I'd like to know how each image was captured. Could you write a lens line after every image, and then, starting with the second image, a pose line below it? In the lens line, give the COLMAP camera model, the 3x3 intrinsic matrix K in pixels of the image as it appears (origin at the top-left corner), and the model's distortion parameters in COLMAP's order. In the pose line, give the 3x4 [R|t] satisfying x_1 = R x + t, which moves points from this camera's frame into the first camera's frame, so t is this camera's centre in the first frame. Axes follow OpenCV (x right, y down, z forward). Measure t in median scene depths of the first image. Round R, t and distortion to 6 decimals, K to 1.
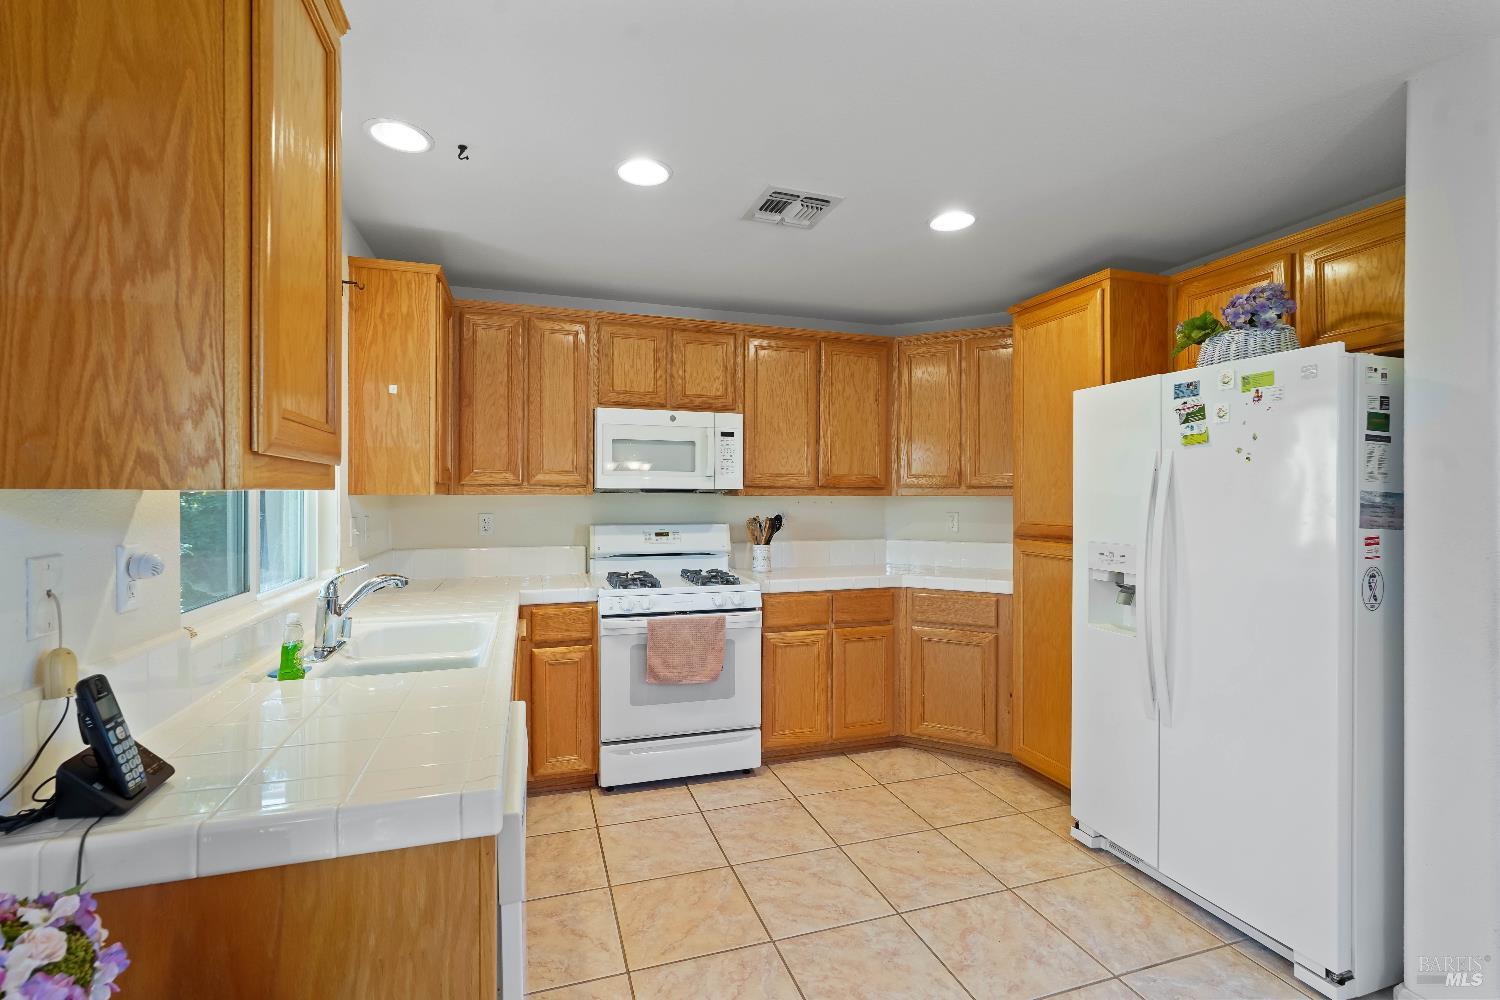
lens RADIAL K [[668.0, 0, 751.8], [0, 668.0, 495.2], [0, 0, 1]] dist [-0.000541, 0.000236]
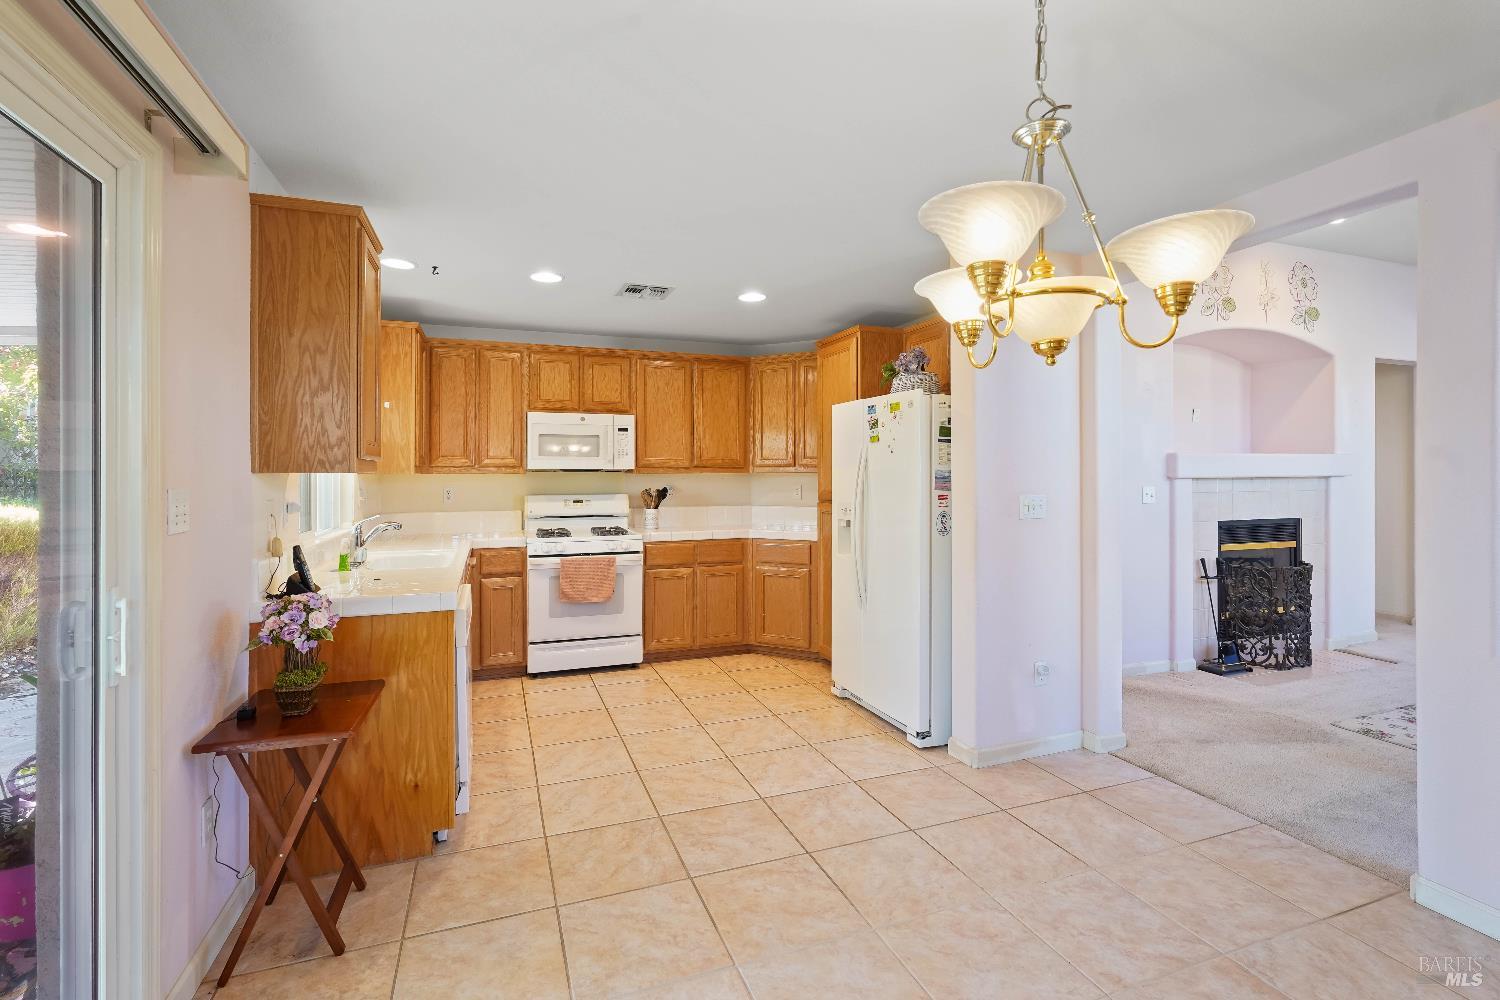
lens RADIAL K [[676.5, 0, 744.1], [0, 676.5, 465.3], [0, 0, 1]] dist [-0.000596, 0.000173]
pose [[0.999367, -0.004429, 0.035310, 0.187034], [0.004791, 0.999937, -0.010194, -0.001012], [-0.035263, 0.010357, 0.999324, -0.479714]]
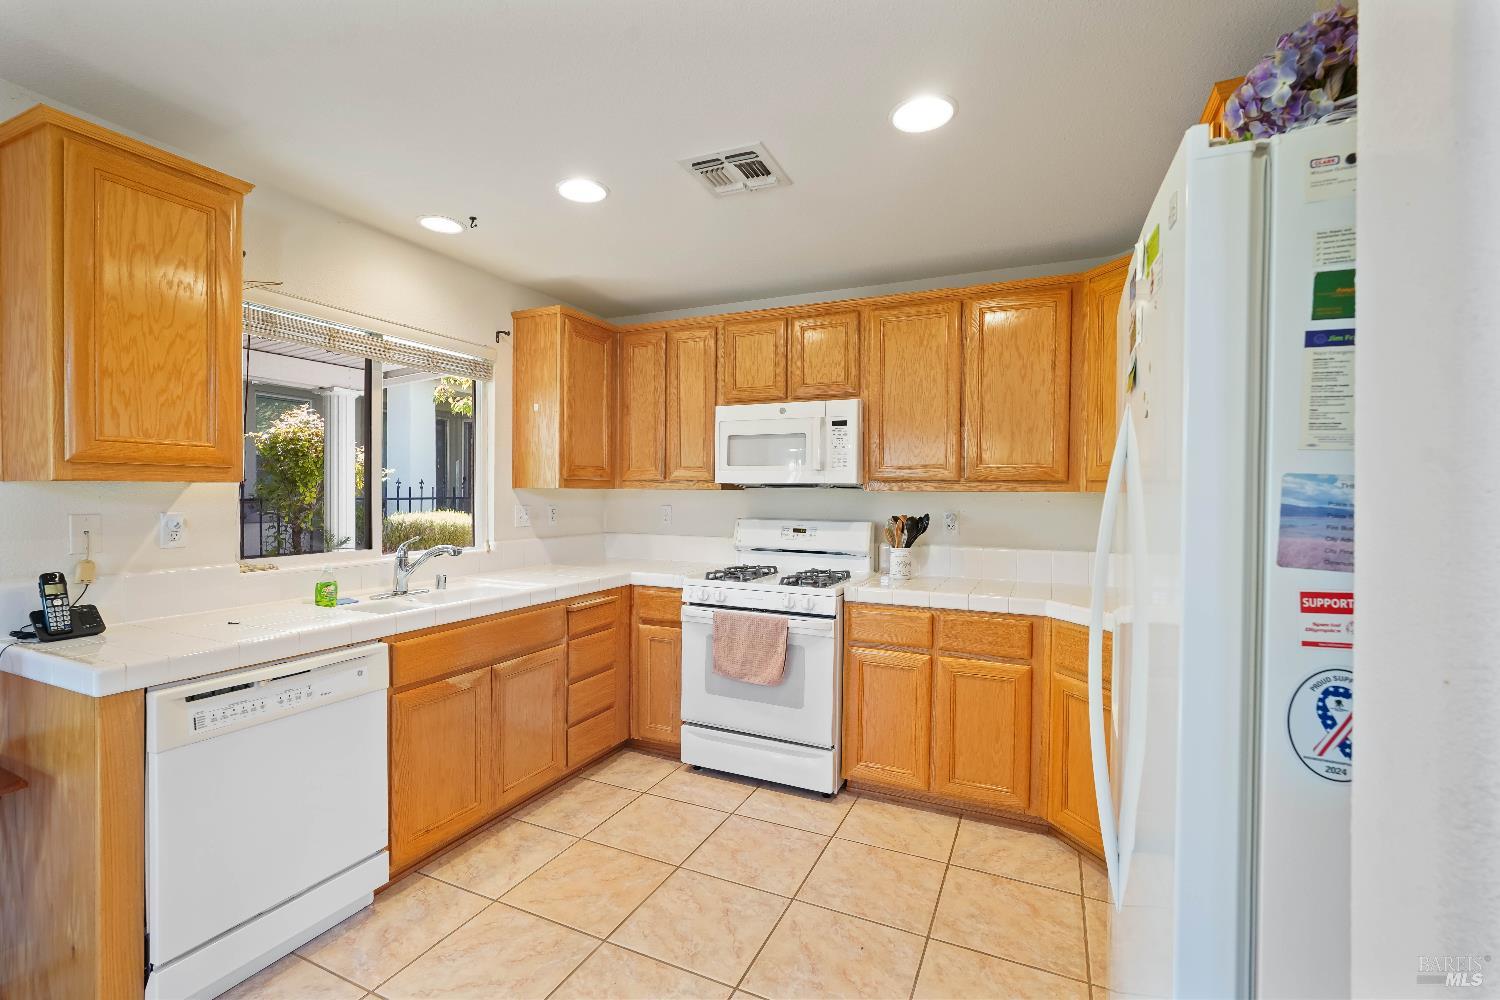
lens RADIAL K [[665.8, 0, 740.7], [0, 665.8, 497.2], [0, 0, 1]] dist [-0.003395, 0.000006]
pose [[0.725675, 0.009590, -0.687971, 0.548490], [-0.005663, 0.999952, 0.007966, 0.003565], [0.688014, -0.001884, 0.725695, 0.278404]]
